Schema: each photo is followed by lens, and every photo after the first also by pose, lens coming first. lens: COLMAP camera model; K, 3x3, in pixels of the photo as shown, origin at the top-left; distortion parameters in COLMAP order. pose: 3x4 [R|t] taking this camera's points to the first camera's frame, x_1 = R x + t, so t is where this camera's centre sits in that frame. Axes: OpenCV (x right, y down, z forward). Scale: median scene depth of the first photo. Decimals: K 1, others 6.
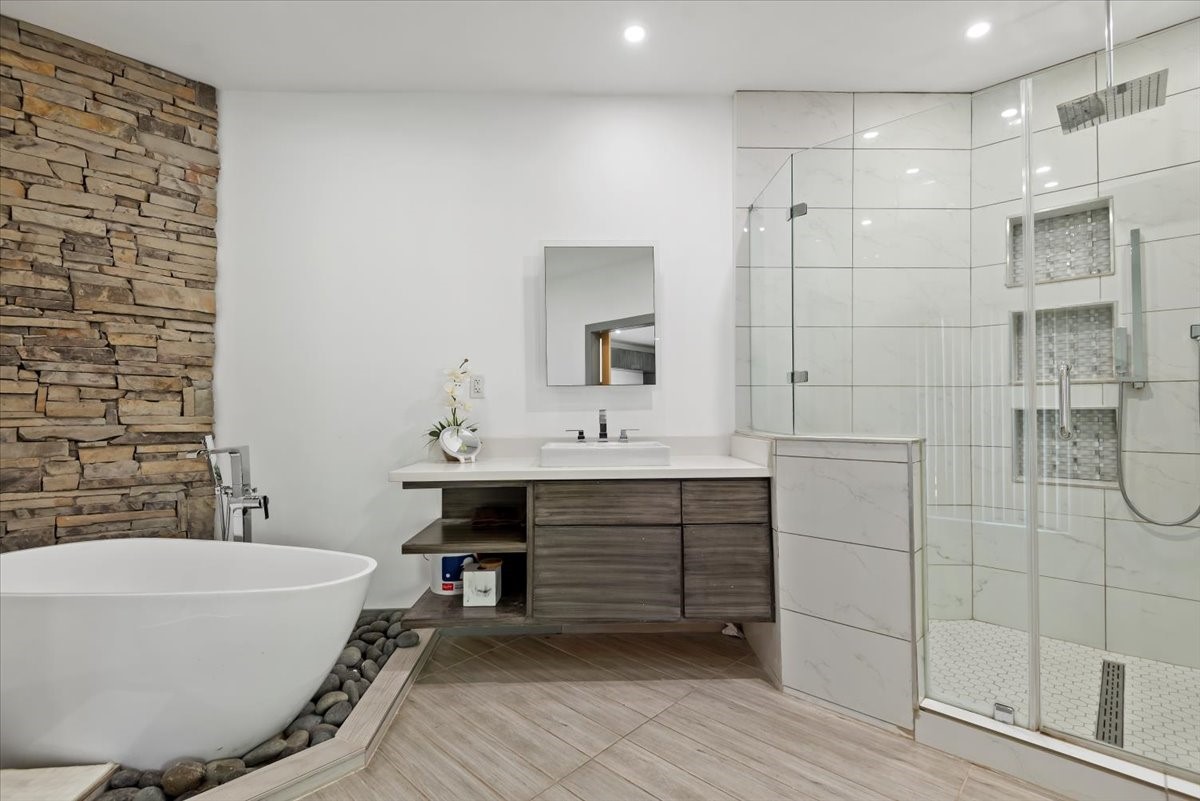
lens RADIAL K [[538.5, 0, 600.0], [0, 538.5, 400.5], [0, 0, 1]] dist [0.015982, -0.013150]
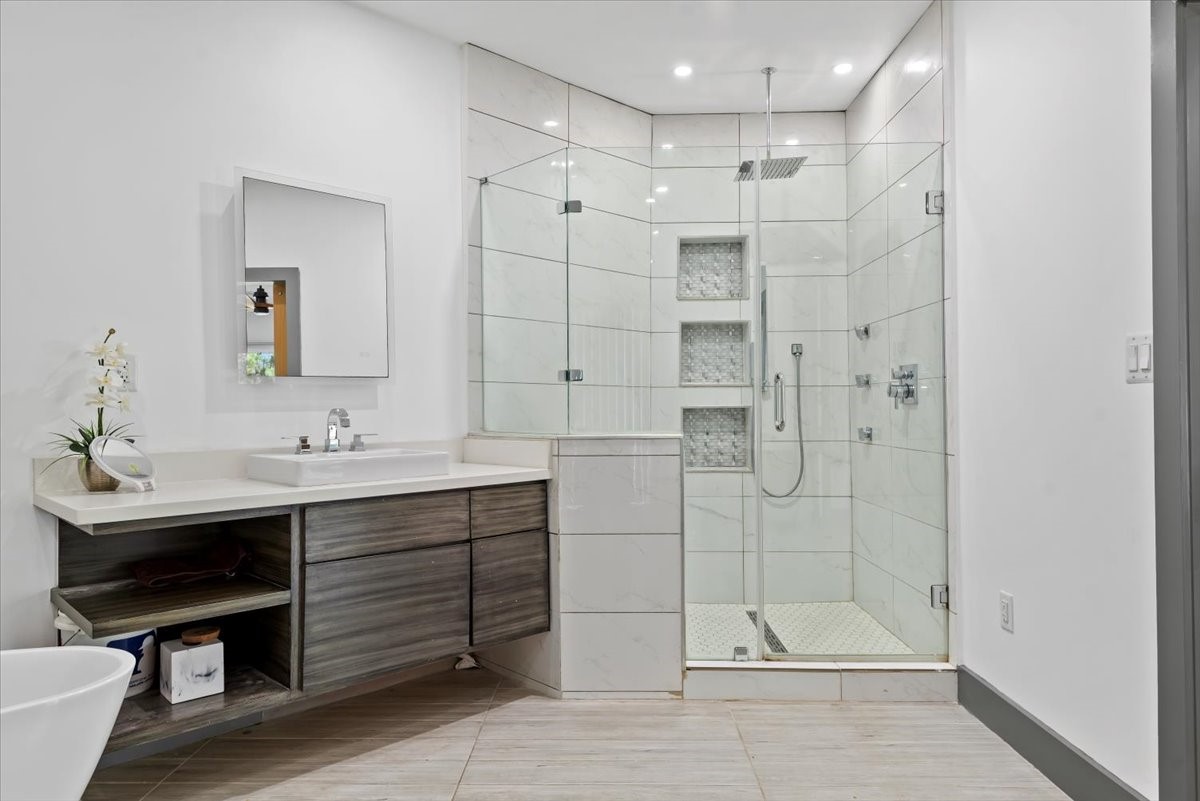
lens RADIAL K [[728.6, 0, 597.2], [0, 728.6, 396.1], [0, 0, 1]] dist [0.002687, -0.001071]
pose [[0.746916, 0.010282, 0.664839, -0.480668], [-0.009604, 0.999943, -0.004675, -0.000040], [-0.664849, -0.002893, 0.746972, -0.020159]]
